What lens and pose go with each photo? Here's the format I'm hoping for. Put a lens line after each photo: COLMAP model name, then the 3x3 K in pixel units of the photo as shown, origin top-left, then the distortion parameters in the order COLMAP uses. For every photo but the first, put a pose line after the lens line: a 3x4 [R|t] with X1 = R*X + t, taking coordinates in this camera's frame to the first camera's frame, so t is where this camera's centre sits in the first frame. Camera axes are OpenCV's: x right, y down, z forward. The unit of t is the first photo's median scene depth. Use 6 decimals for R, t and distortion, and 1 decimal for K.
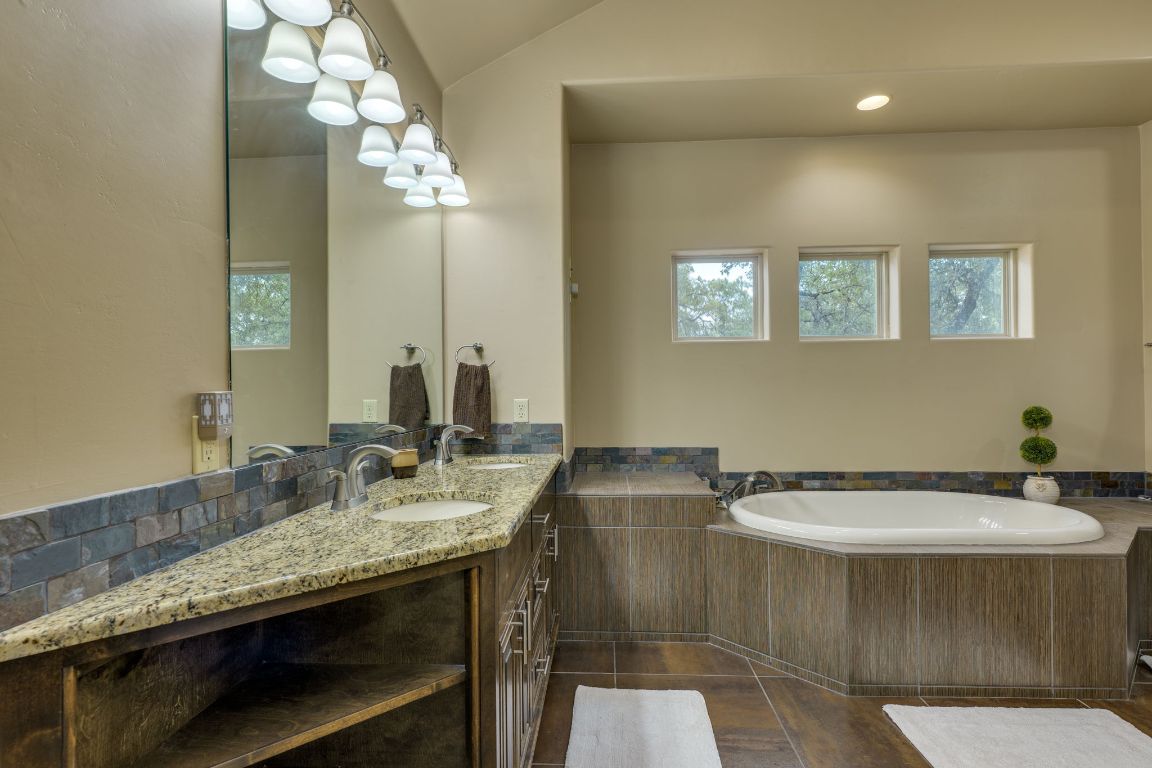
lens RADIAL K [[543.2, 0, 574.7], [0, 543.2, 390.2], [0, 0, 1]] dist [-0.000032, -0.000517]
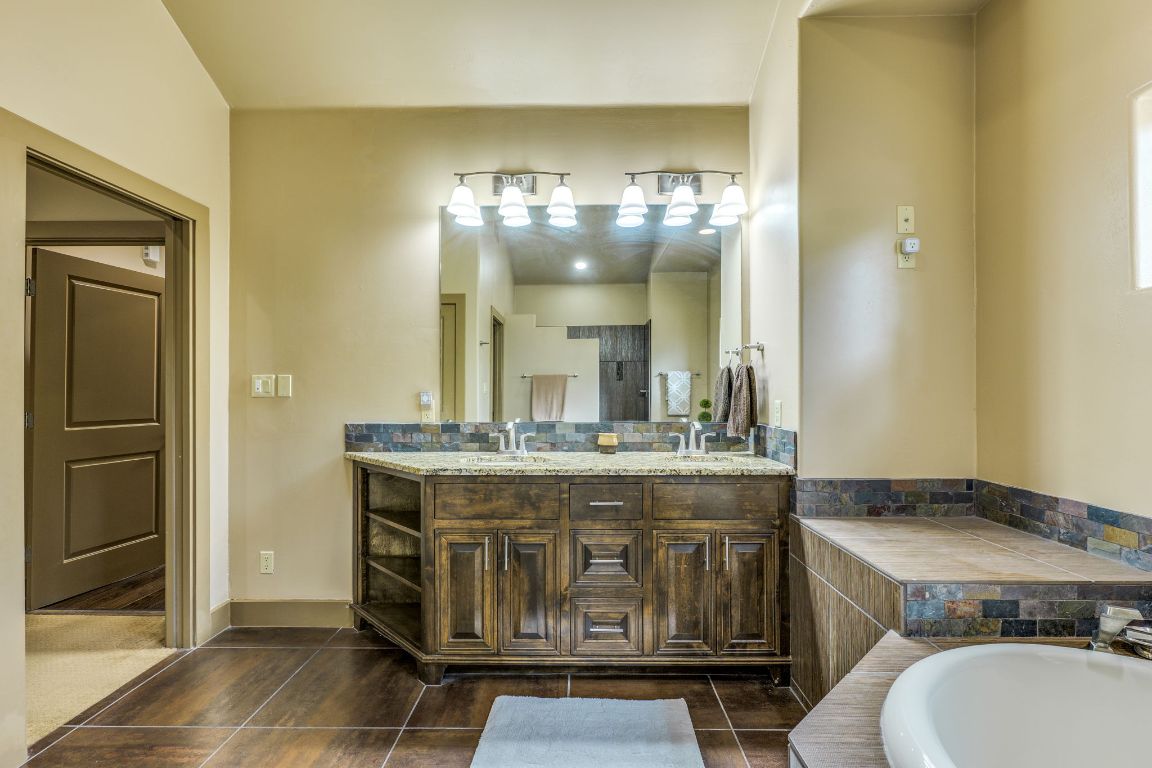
lens RADIAL K [[543.2, 0, 577.1], [0, 543.2, 388.5], [0, 0, 1]] dist [-0.000032, -0.000517]
pose [[0.066574, 0.011597, -0.997714, 0.687529], [0.005361, 0.999914, 0.011980, -0.013627], [0.997767, -0.006146, 0.066506, 0.539724]]
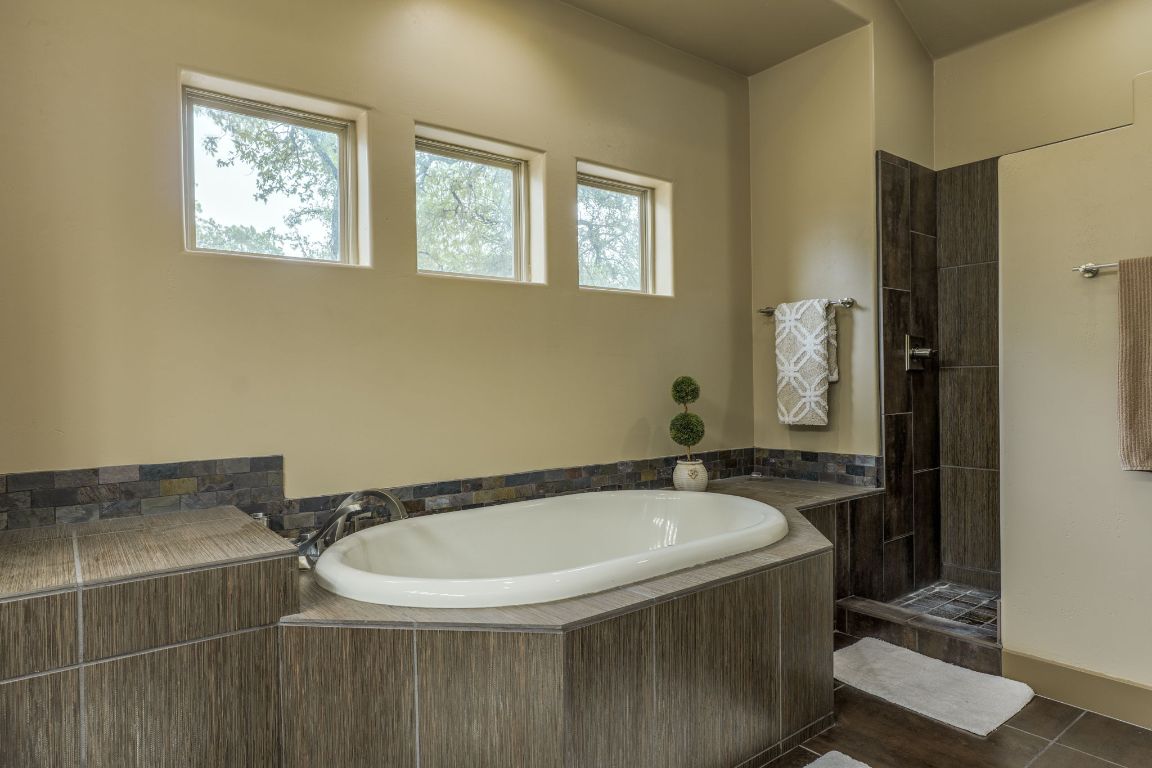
lens RADIAL K [[682.5, 0, 572.8], [0, 682.5, 385.2], [0, 0, 1]] dist [-0.007618, 0.000322]
pose [[0.754661, -0.006961, 0.656078, 0.040997], [0.006121, 0.999975, 0.003569, 0.038713], [-0.656087, 0.001322, 0.754685, 0.325904]]
